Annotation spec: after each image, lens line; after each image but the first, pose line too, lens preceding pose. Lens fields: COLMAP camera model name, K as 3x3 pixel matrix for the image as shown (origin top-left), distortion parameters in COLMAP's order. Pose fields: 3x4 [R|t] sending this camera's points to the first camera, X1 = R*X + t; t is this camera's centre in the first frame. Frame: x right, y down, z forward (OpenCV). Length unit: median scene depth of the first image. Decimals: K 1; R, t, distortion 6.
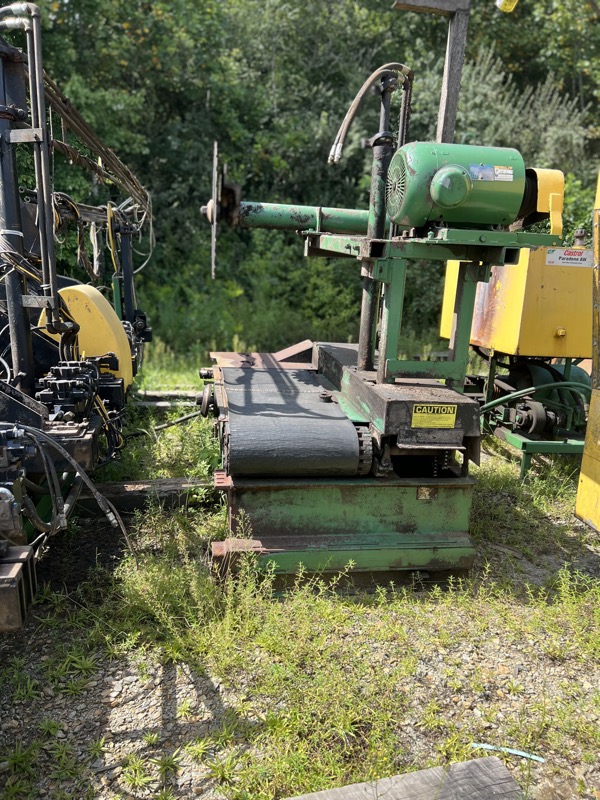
lens RADIAL K [[600.8, 0, 300.7], [0, 600.8, 407.4], [0, 0, 1]] dist [0.044864, -0.051847]
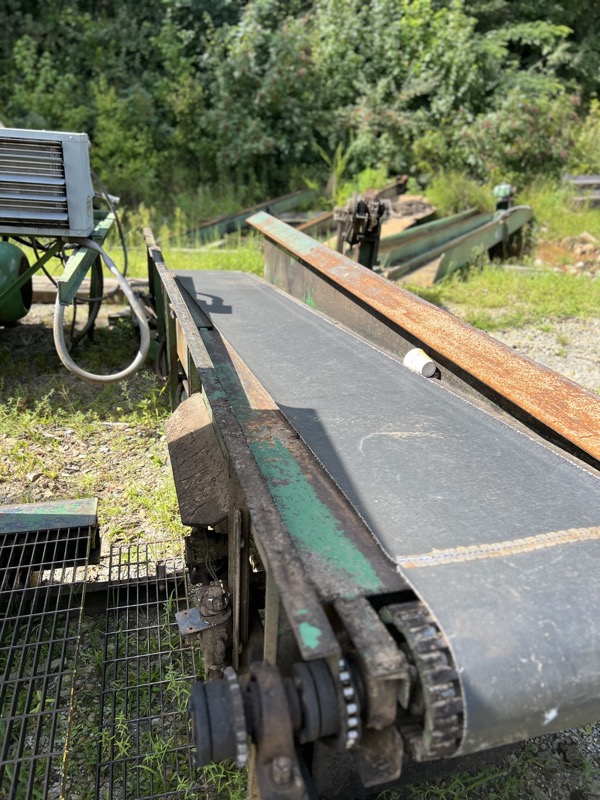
lens RADIAL K [[600.8, 0, 305.3], [0, 600.8, 402.9], [0, 0, 1]] dist [0.044864, -0.051847]
pose [[0.998559, -0.009361, 0.052839, 0.814572], [-0.002177, 0.976791, 0.214182, -0.043446], [-0.053618, -0.213988, 0.975364, 0.306666]]
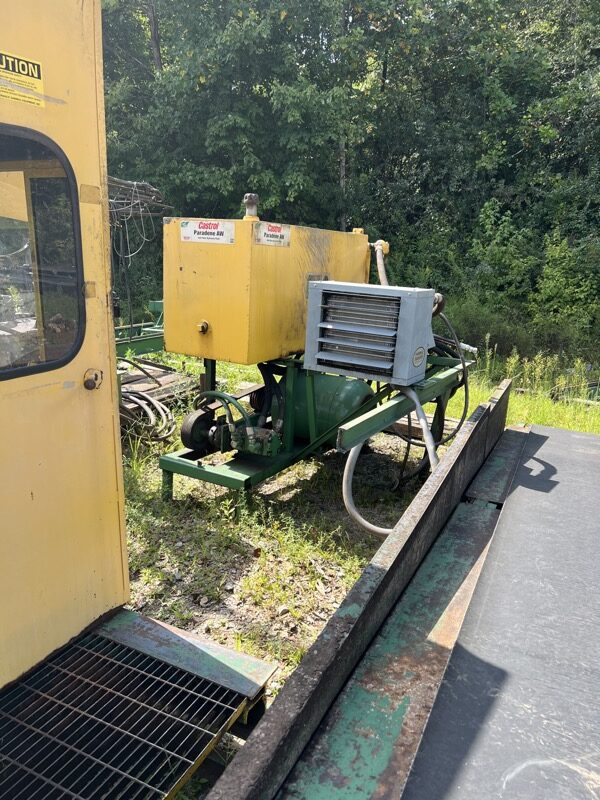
lens RADIAL K [[600.8, 0, 300.7], [0, 600.8, 404.7], [0, 0, 1]] dist [0.044864, -0.051847]
pose [[0.790921, 0.142221, -0.595161, 0.903467], [-0.136618, 0.989107, 0.054805, -0.074592], [0.596472, 0.037964, 0.801736, 0.398283]]
